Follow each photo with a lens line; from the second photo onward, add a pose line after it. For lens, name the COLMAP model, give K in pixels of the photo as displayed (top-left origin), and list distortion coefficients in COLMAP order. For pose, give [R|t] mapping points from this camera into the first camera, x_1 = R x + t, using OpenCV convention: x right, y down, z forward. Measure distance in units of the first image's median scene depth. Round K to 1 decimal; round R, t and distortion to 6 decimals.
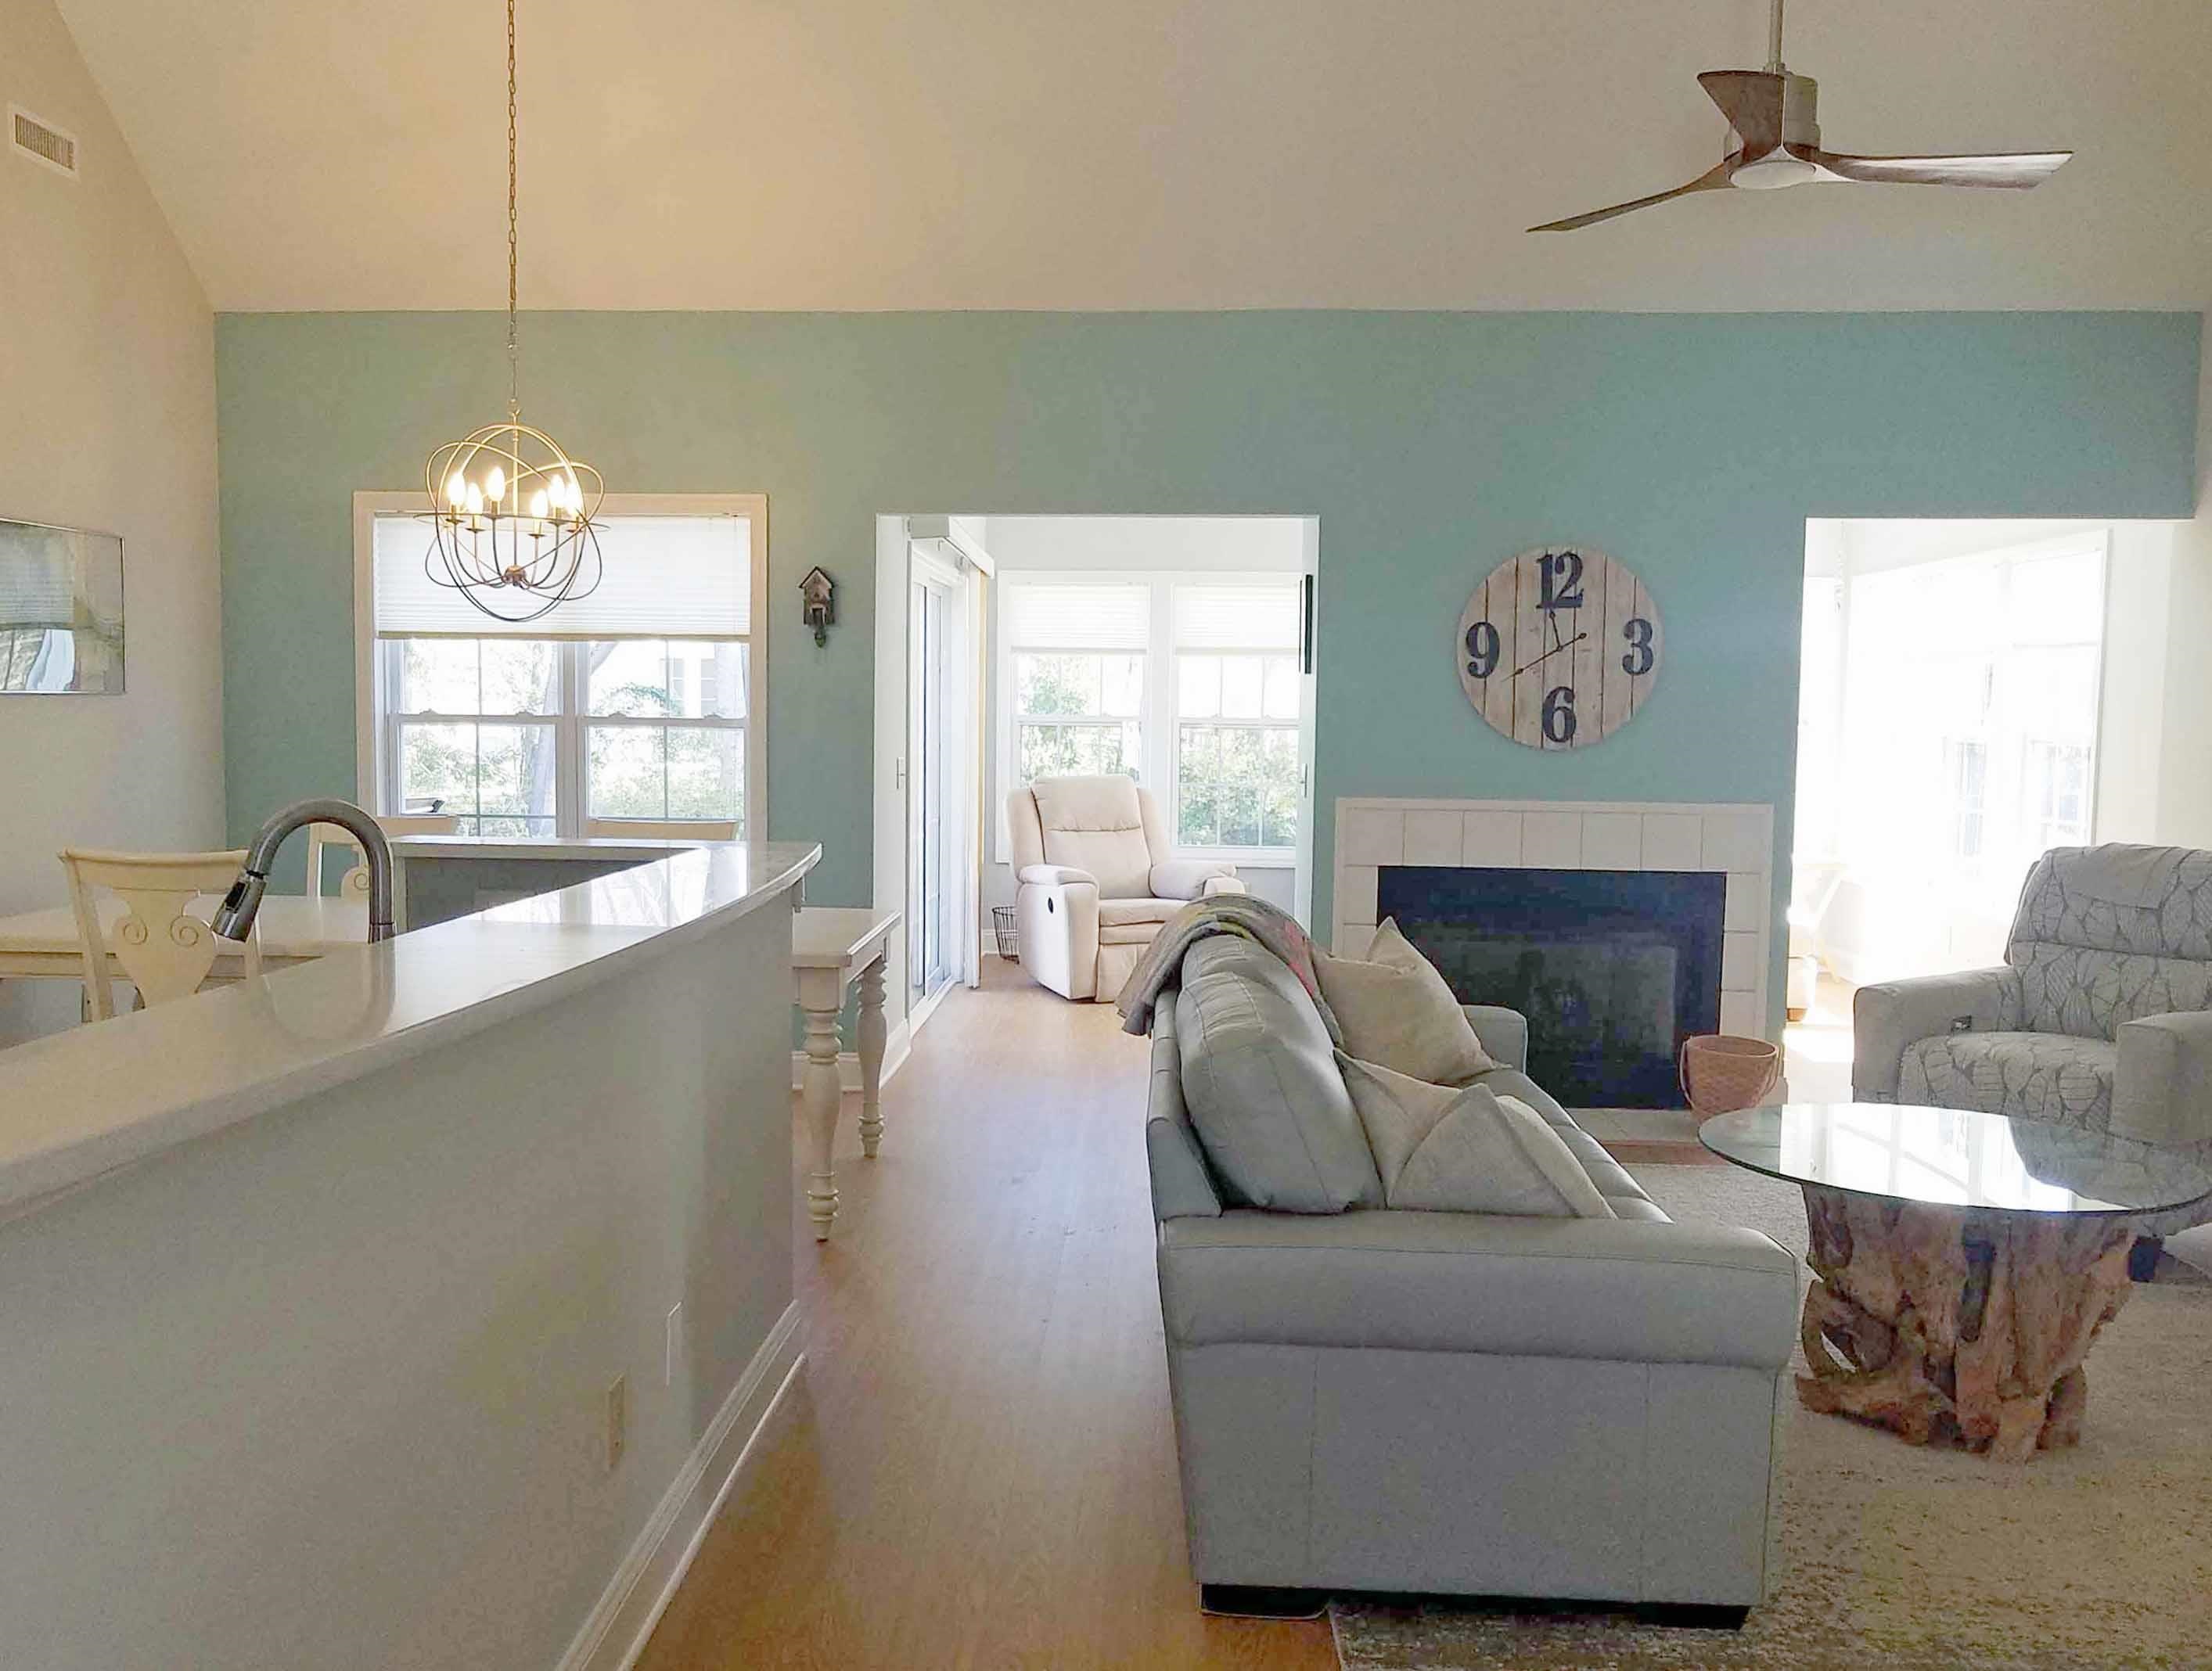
lens RADIAL K [[1760.1, 0, 1069.1], [0, 1760.1, 865.4], [0, 0, 1]] dist [0.008119, -0.002257]
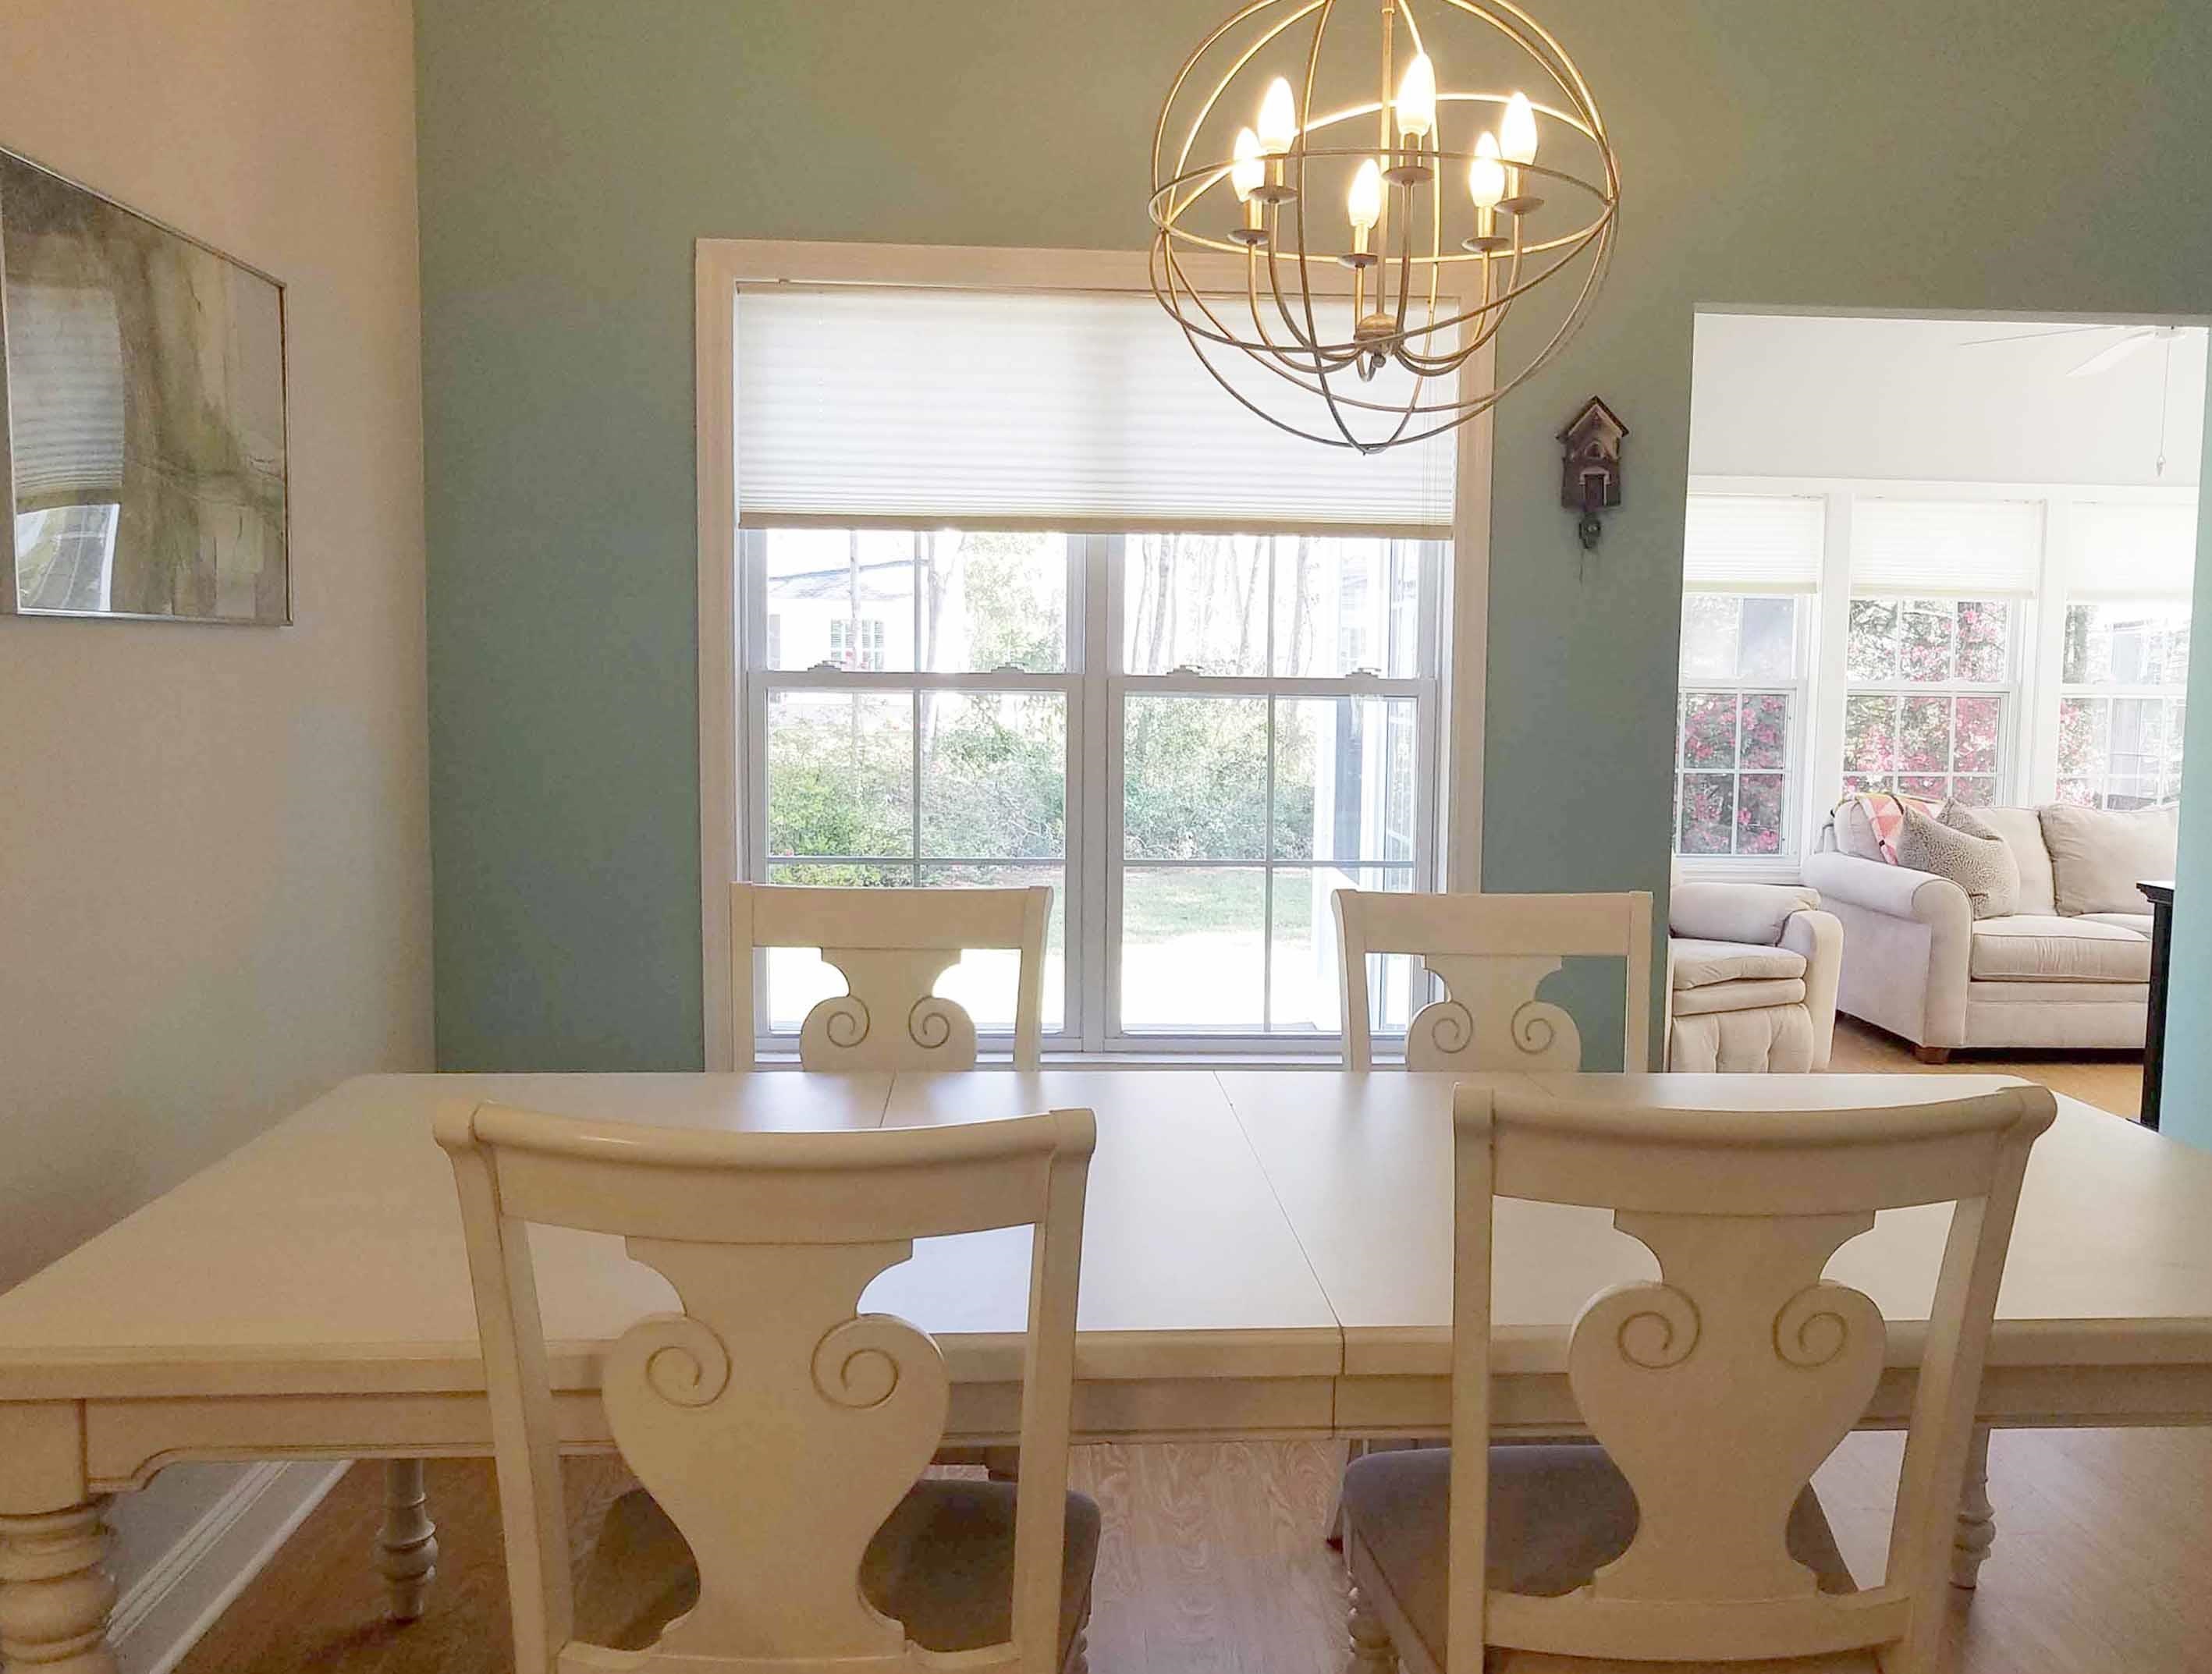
lens RADIAL K [[1780.7, 0, 1170.2], [0, 1780.7, 849.1], [0, 0, 1]] dist [0.009827, 0.006209]
pose [[0.993581, -0.007501, 0.112872, -0.369279], [0.005693, 0.999850, 0.016331, -0.045995], [-0.112977, -0.015584, 0.993475, 0.520151]]
